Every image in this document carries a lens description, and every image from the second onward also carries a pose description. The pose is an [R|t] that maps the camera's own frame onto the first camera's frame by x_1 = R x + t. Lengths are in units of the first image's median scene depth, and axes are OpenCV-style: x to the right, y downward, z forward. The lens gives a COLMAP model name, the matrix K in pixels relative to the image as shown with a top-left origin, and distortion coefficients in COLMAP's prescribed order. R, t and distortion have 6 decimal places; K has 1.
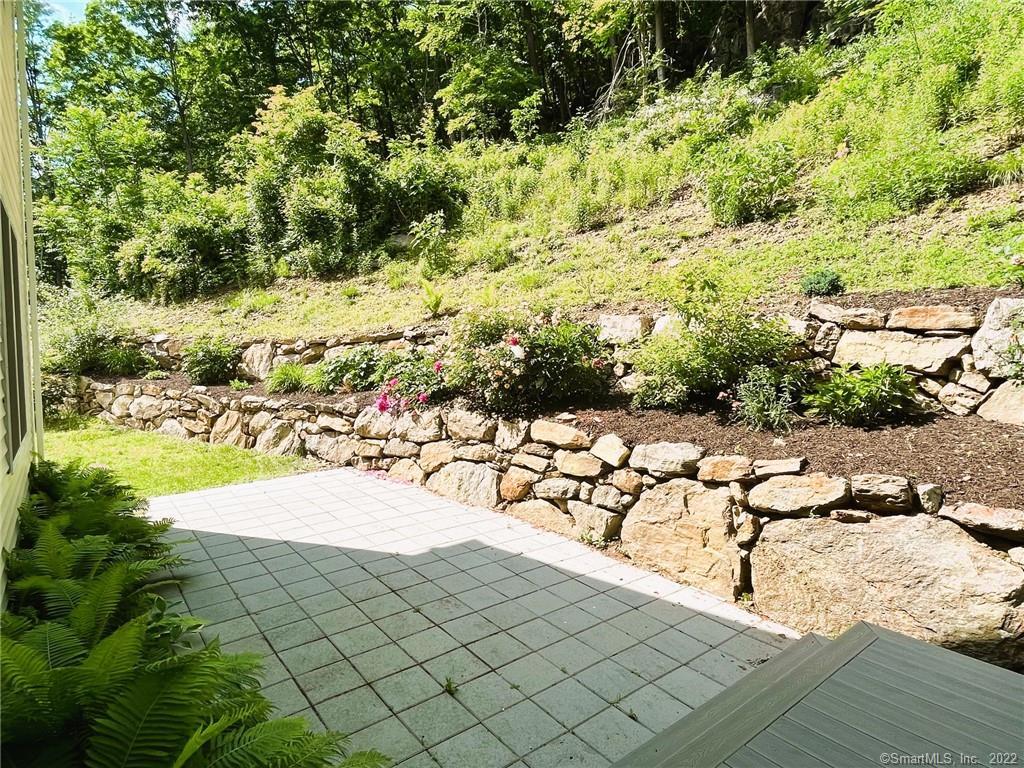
lens RADIAL K [[579.2, 0, 512.0], [0, 579.2, 384.0], [0, 0, 1]] dist [-0.001087, -0.000463]
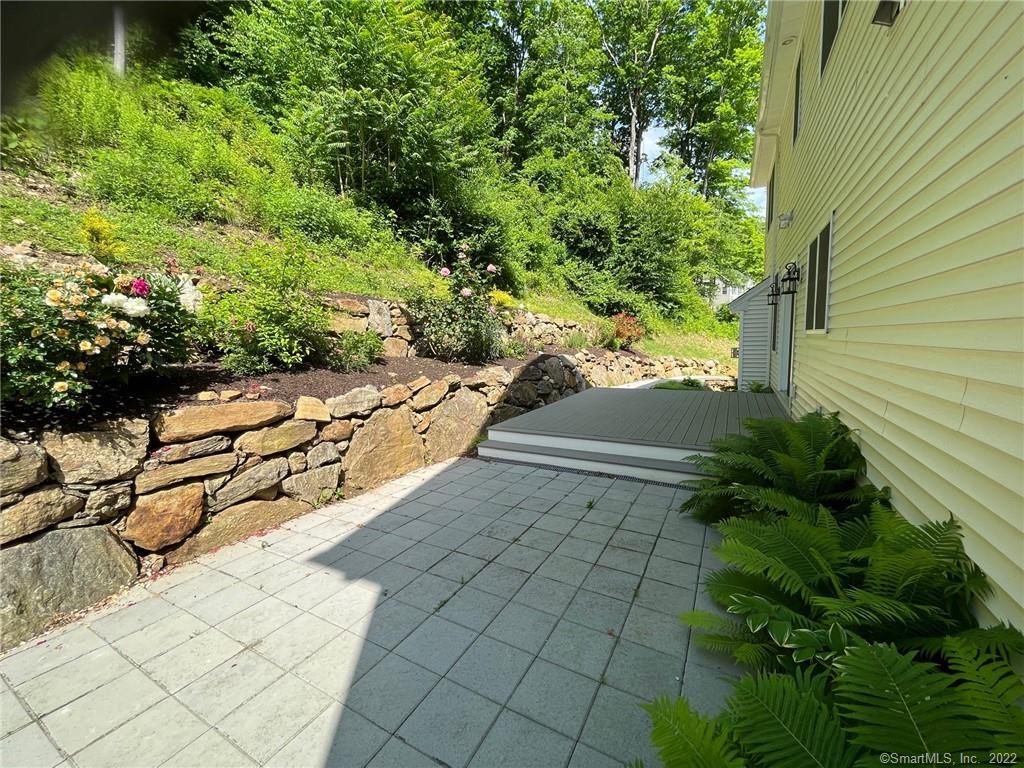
lens RADIAL K [[406.2, 0, 512.0], [0, 406.2, 384.0], [0, 0, 1]] dist [-0.000216, -0.000027]
pose [[-0.401189, -0.089266, 0.911635, -0.650002], [0.075338, 0.988653, 0.129962, 0.001522], [-0.912892, 0.120820, -0.389912, 0.994741]]
